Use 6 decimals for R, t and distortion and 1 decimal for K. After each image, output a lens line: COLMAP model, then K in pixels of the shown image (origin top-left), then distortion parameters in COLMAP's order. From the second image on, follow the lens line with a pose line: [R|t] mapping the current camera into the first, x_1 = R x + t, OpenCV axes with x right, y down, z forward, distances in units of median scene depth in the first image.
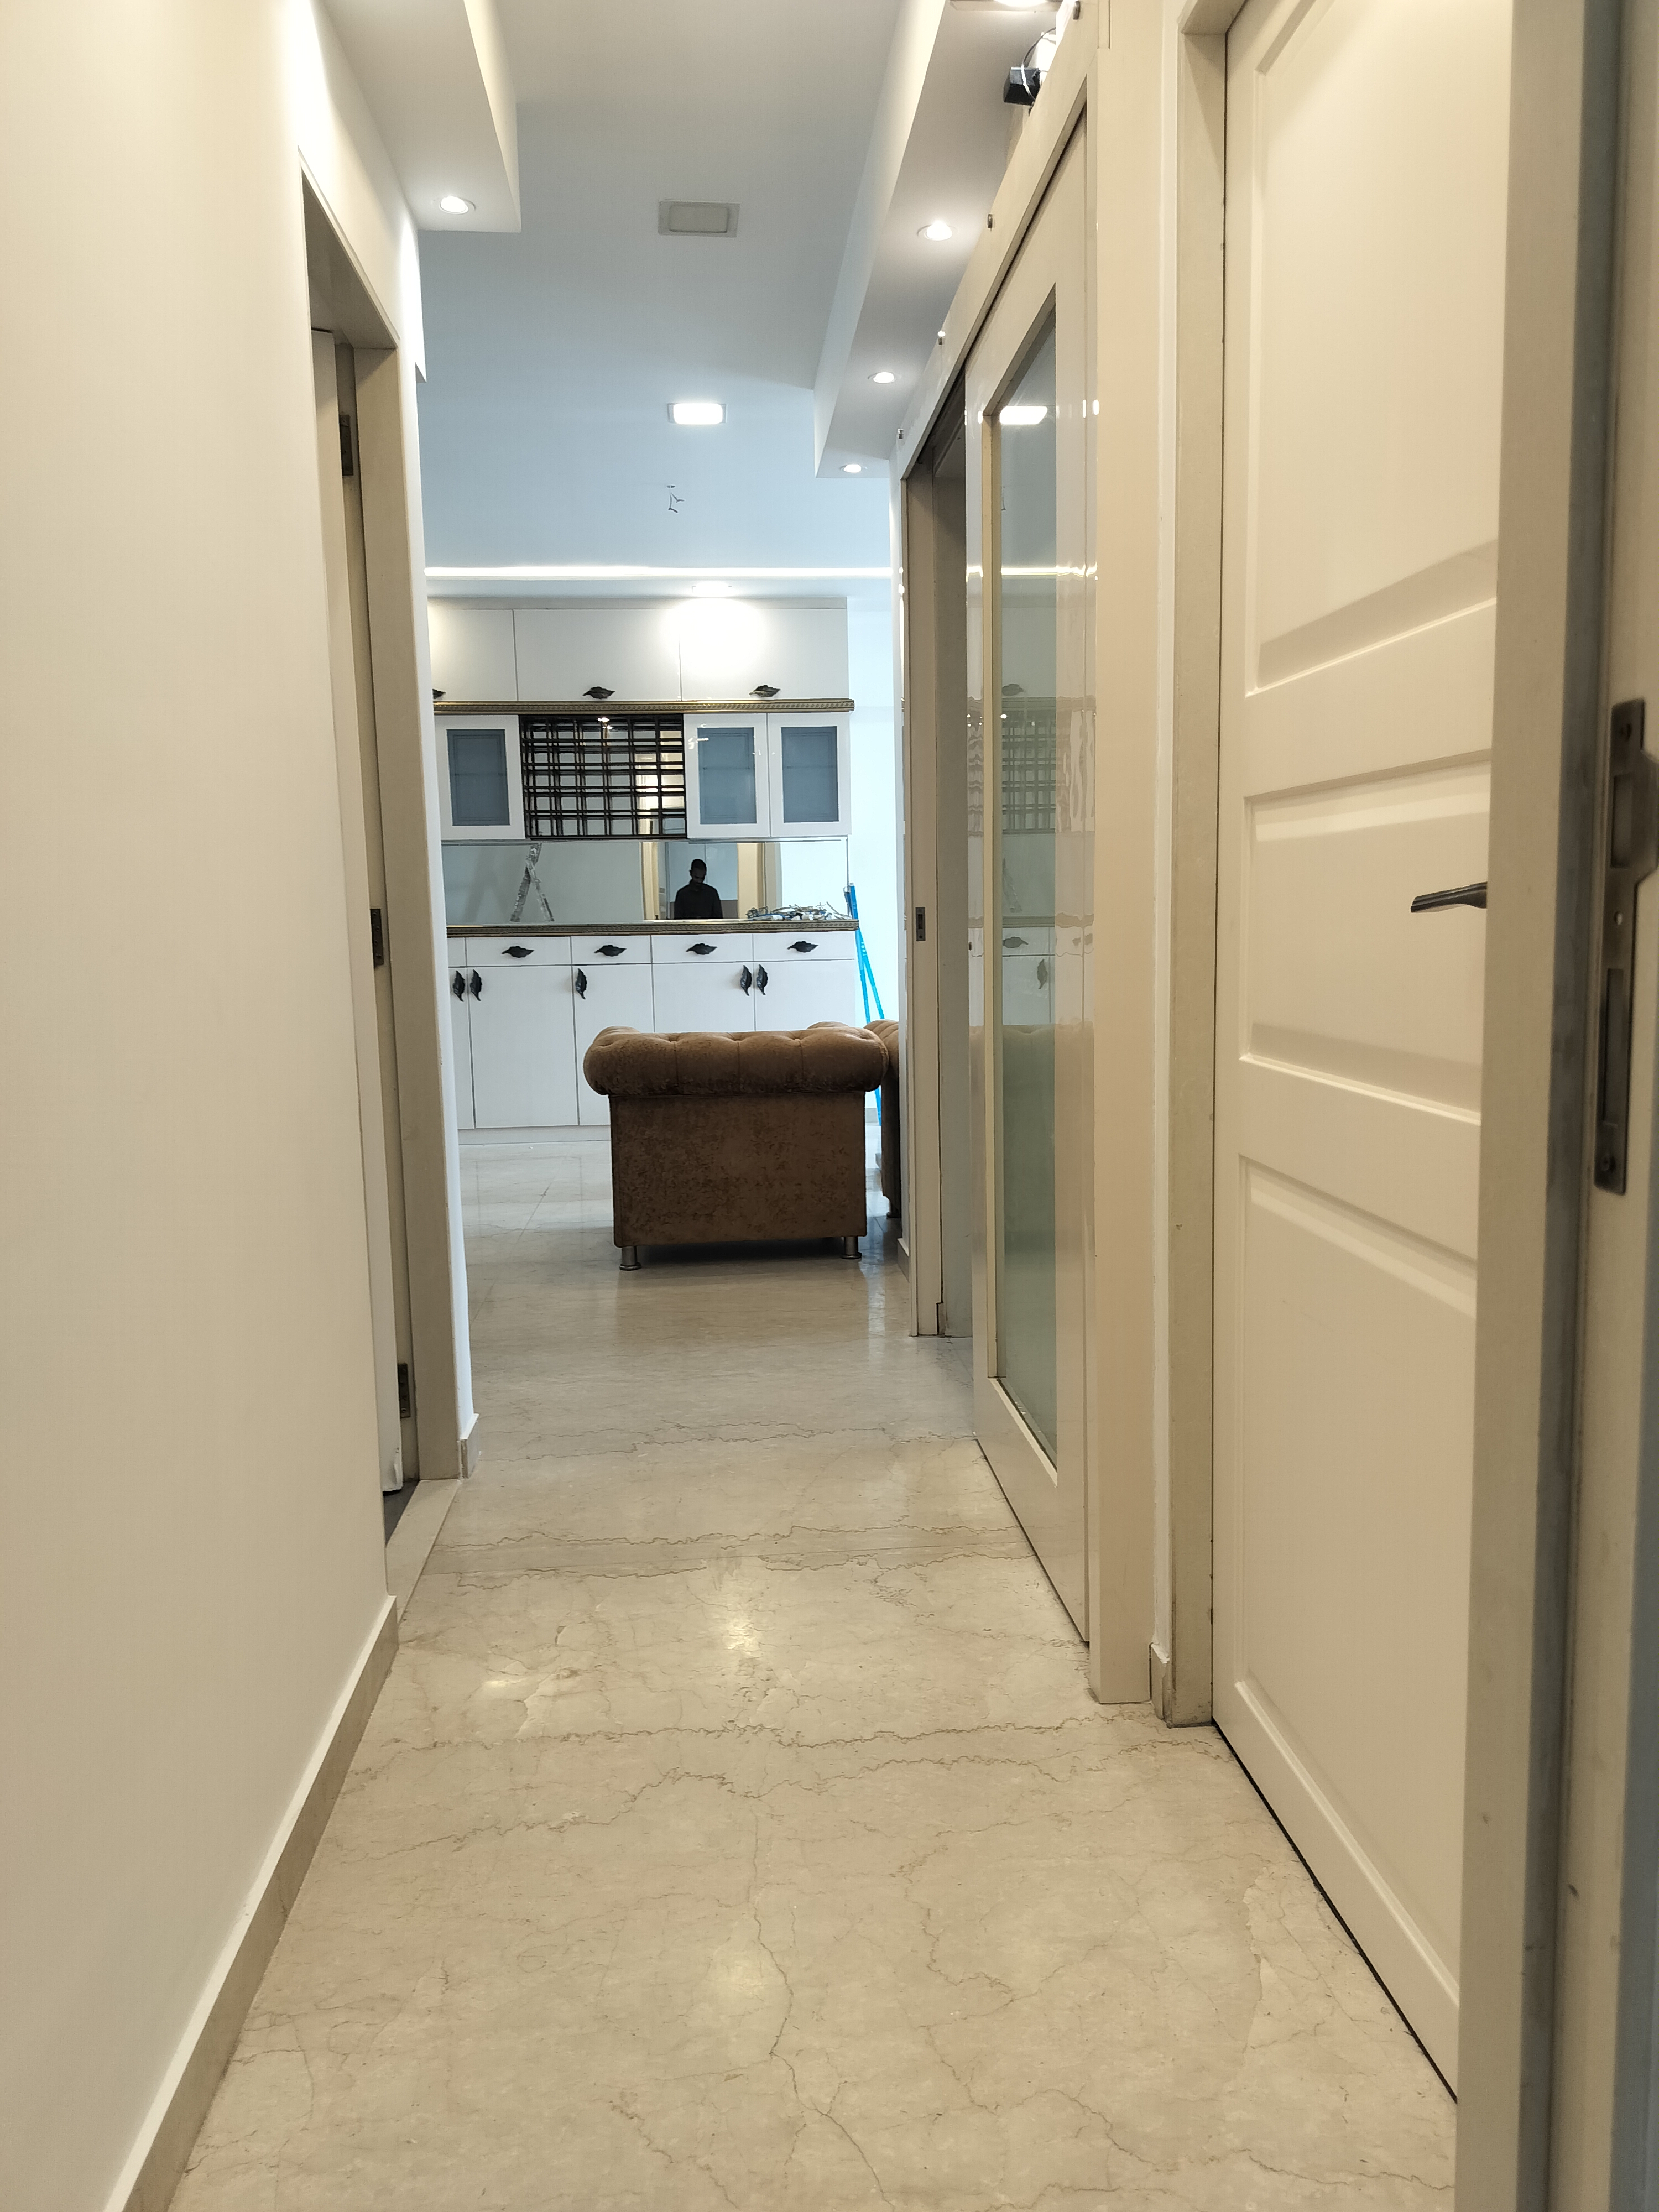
lens RADIAL K [[1564.7, 0, 834.8], [0, 1564.7, 1117.3], [0, 0, 1]] dist [0.015789, -0.000833]
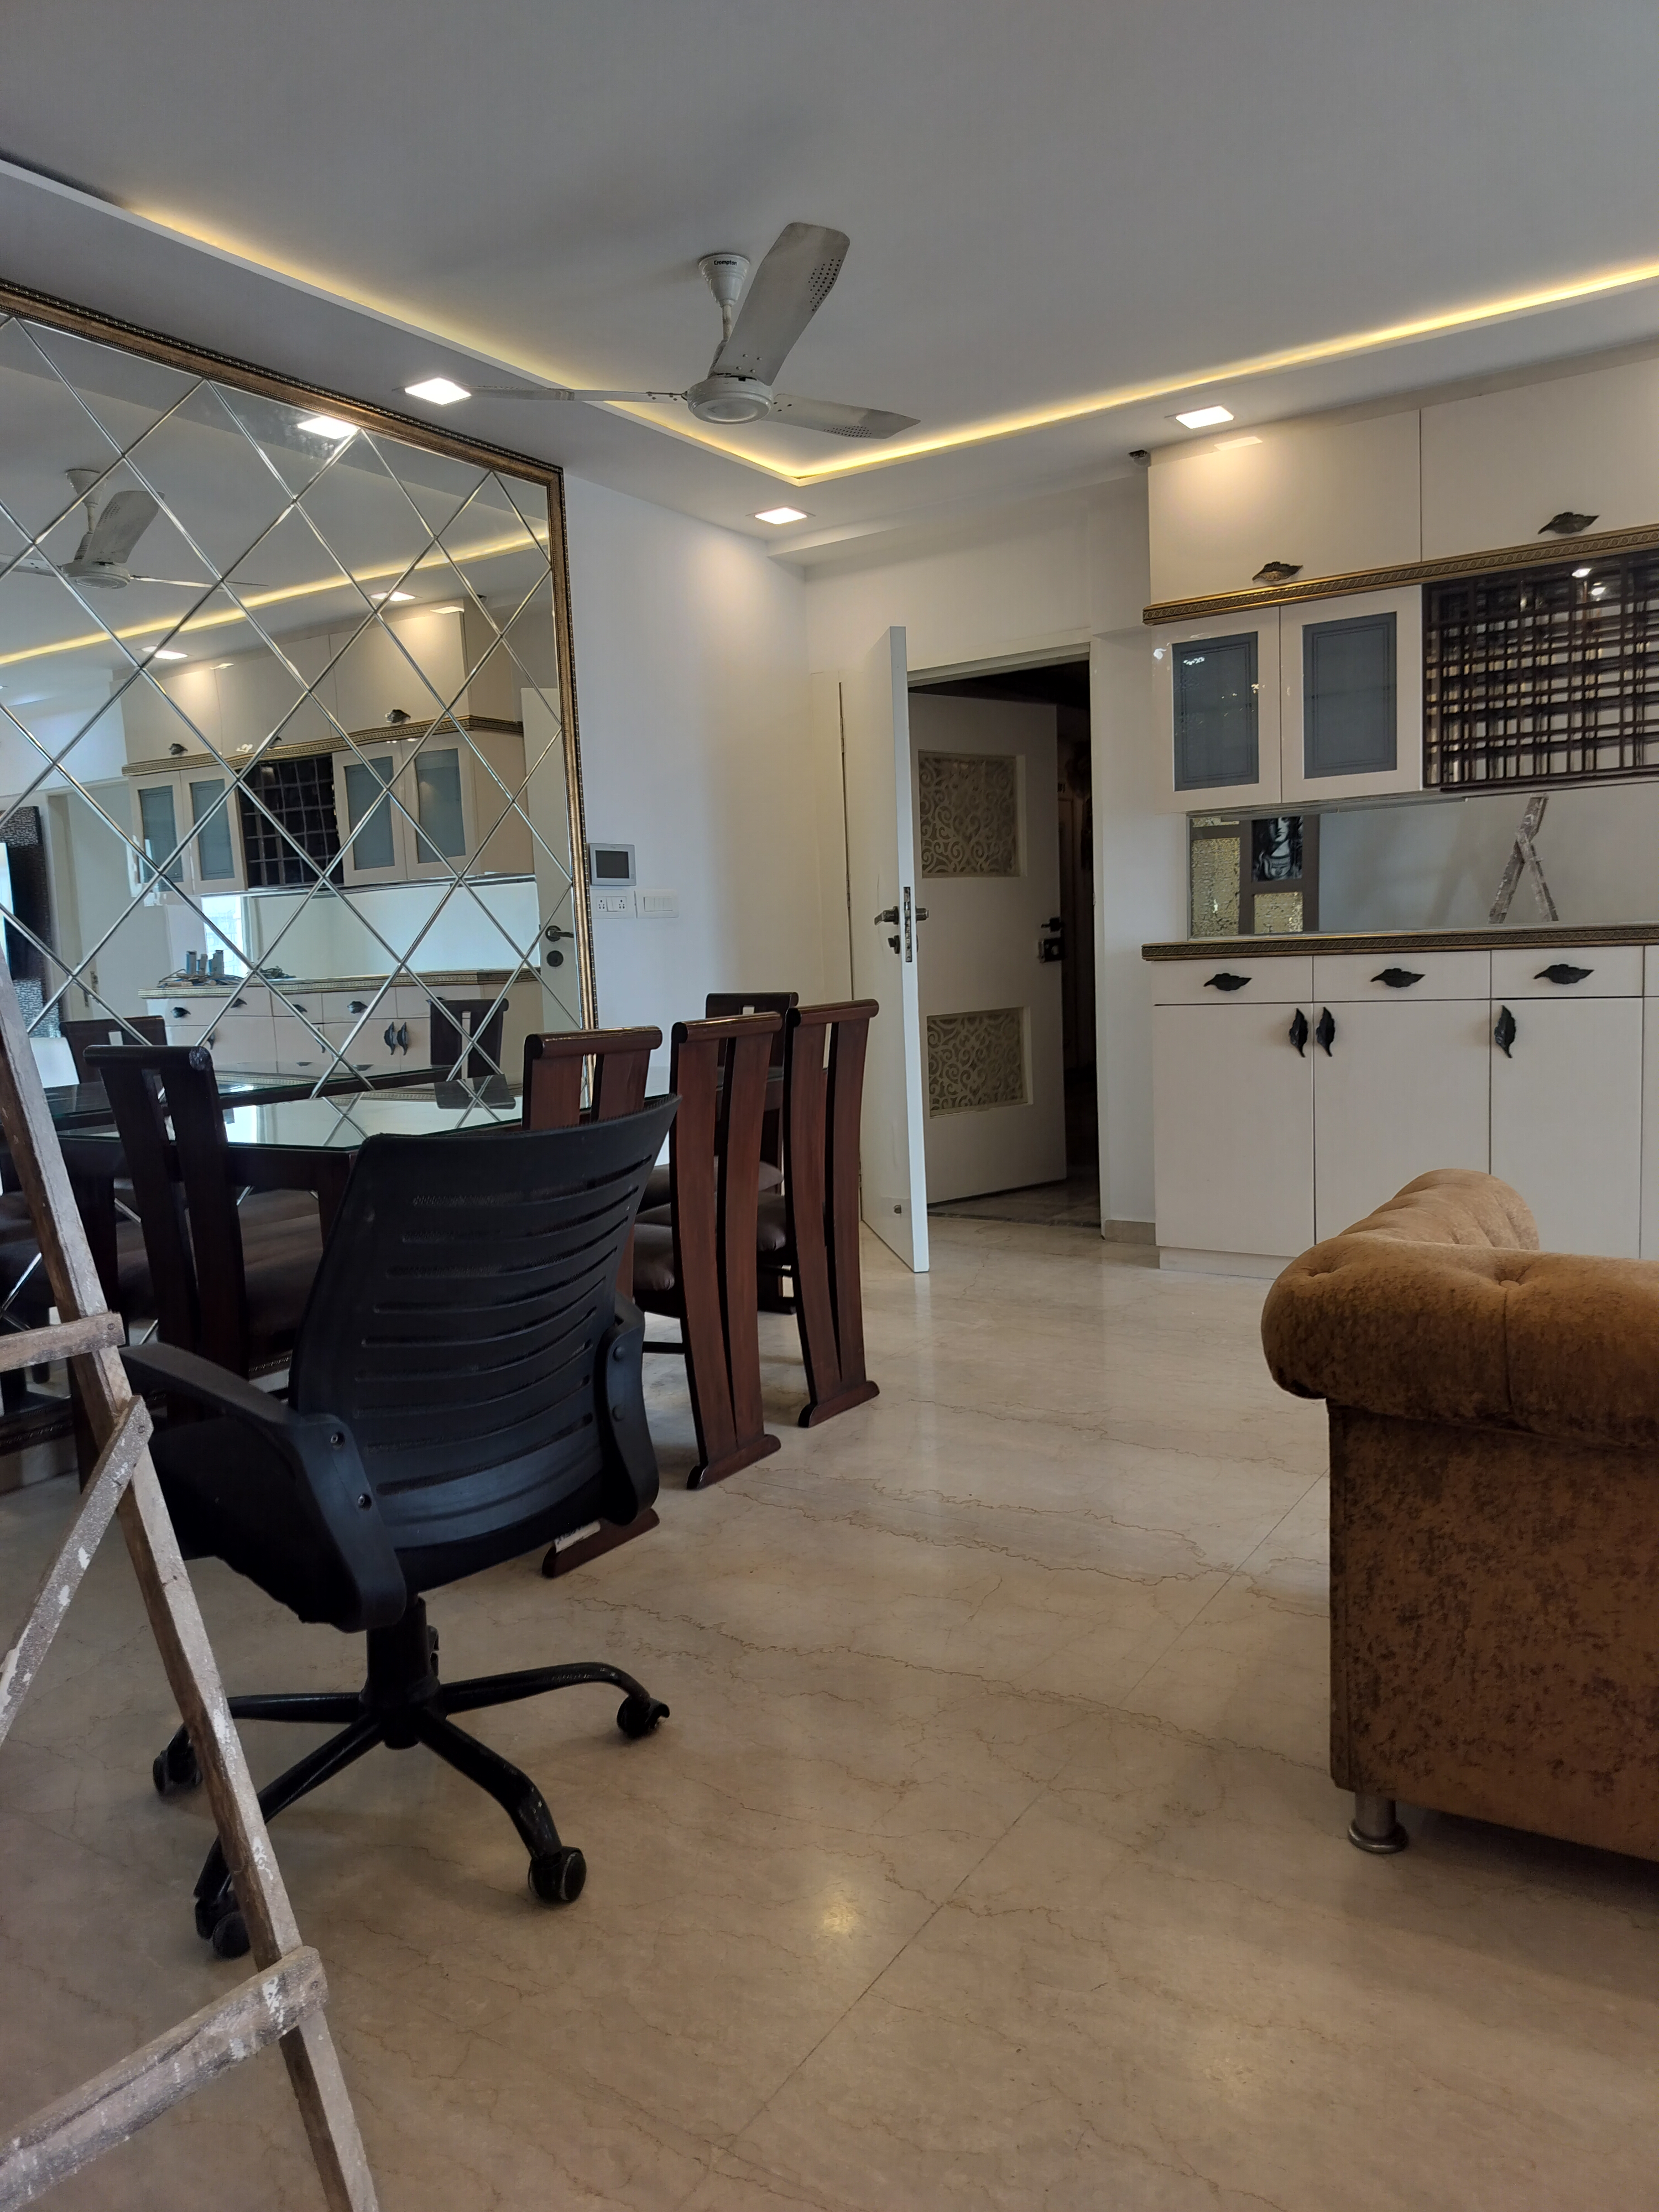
lens RADIAL K [[1564.7, 0, 834.8], [0, 1564.7, 1117.3], [0, 0, 1]] dist [0.015789, -0.000833]
pose [[0.796216, 0.048869, -0.603035, -0.007129], [-0.046489, 0.998727, 0.019554, -0.053403], [0.603223, 0.012465, 0.797475, 0.384975]]
